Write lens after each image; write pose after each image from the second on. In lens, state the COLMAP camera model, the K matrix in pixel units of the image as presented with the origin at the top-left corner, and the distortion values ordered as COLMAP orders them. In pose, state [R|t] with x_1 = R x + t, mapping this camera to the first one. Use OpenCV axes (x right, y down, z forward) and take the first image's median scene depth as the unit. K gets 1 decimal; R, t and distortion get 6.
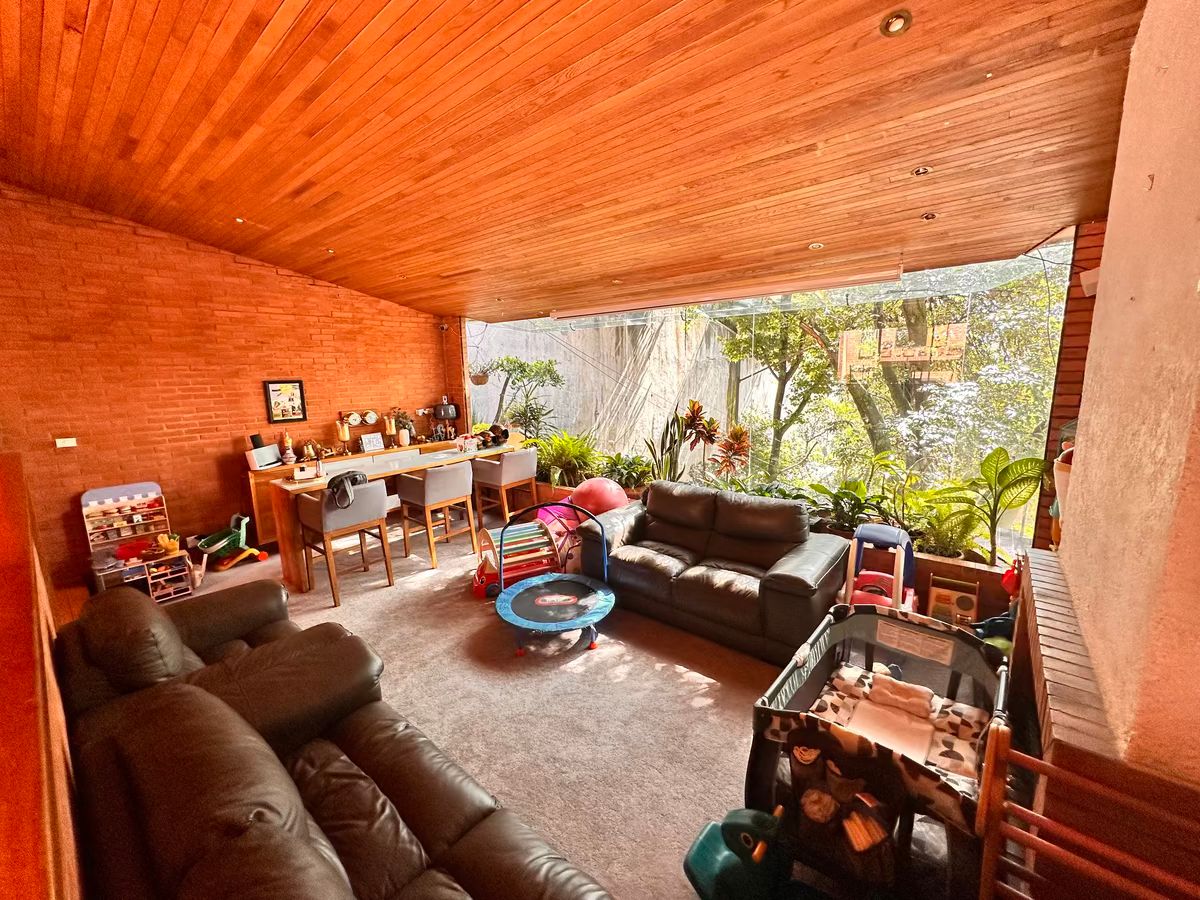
lens RADIAL K [[474.4, 0, 597.4], [0, 474.4, 451.7], [0, 0, 1]] dist [-0.002299, 0.000123]
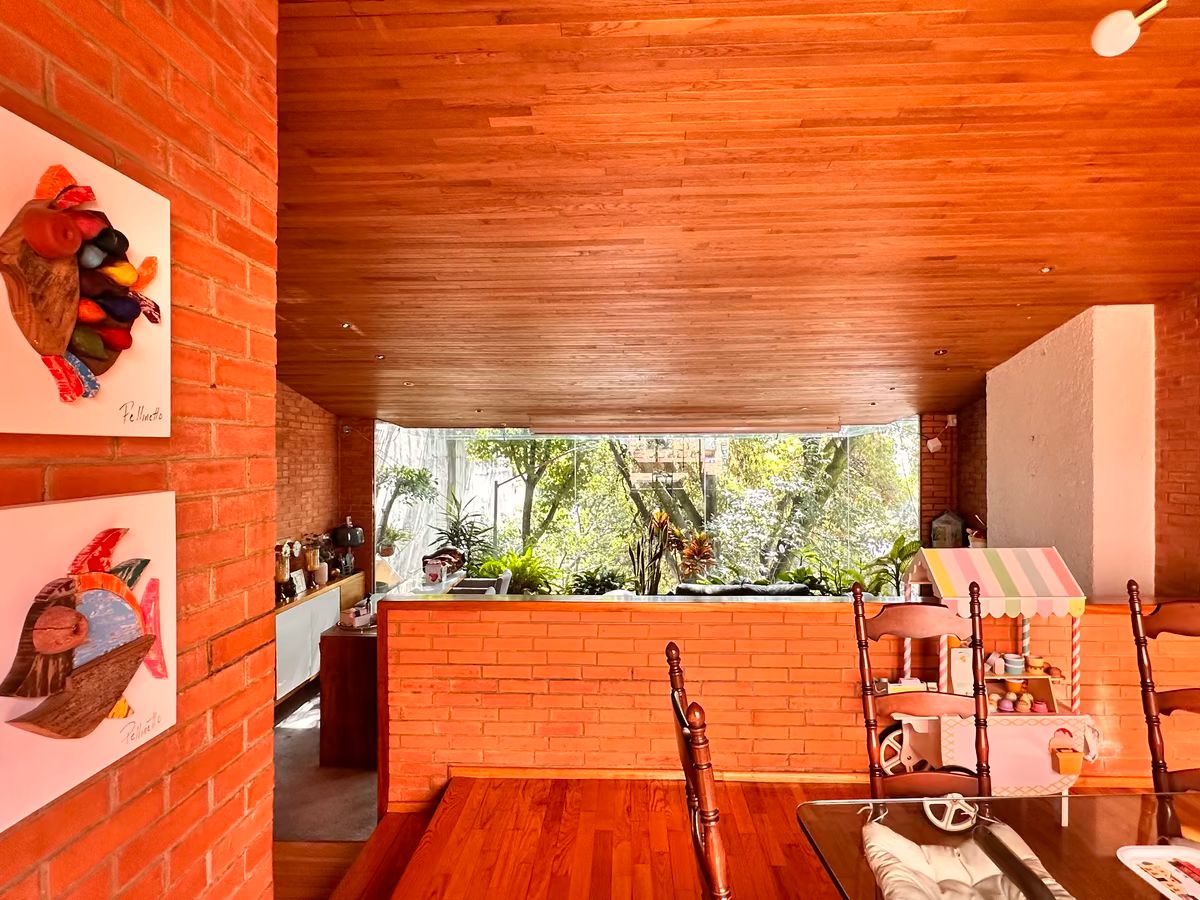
lens RADIAL K [[672.8, 0, 600.1], [0, 672.8, 456.6], [0, 0, 1]] dist [-0.001514, -0.001001]
pose [[0.798512, 0.017350, 0.601729, -0.807782], [0.090855, 0.984661, -0.148959, -0.014572], [-0.595083, 0.173615, 0.784687, -0.158052]]
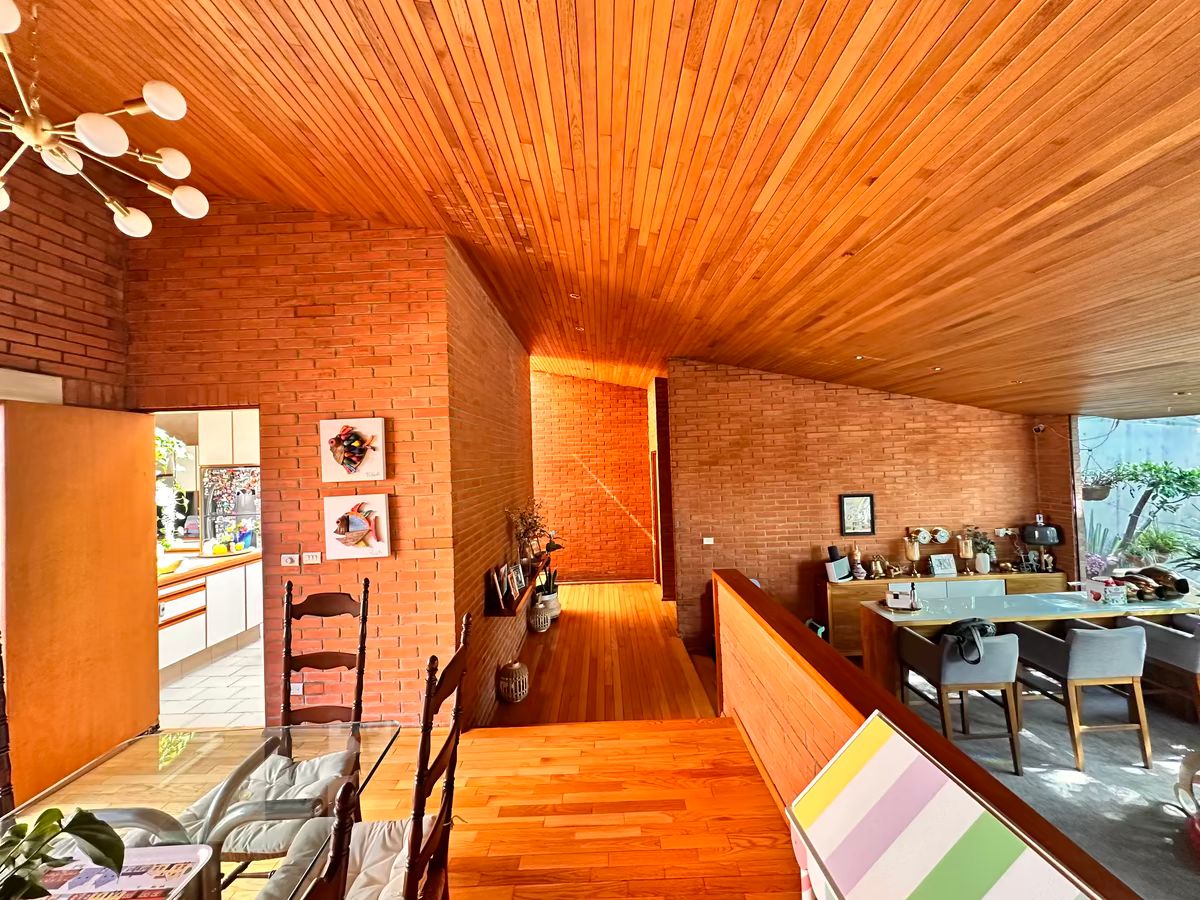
lens RADIAL K [[474.4, 0, 597.8], [0, 474.4, 450.7], [0, 0, 1]] dist [-0.002299, 0.000123]
pose [[0.630545, -0.017115, -0.775964, -0.211820], [-0.113092, 0.987061, -0.113669, -0.061192], [0.767869, 0.159429, 0.620451, -0.075880]]
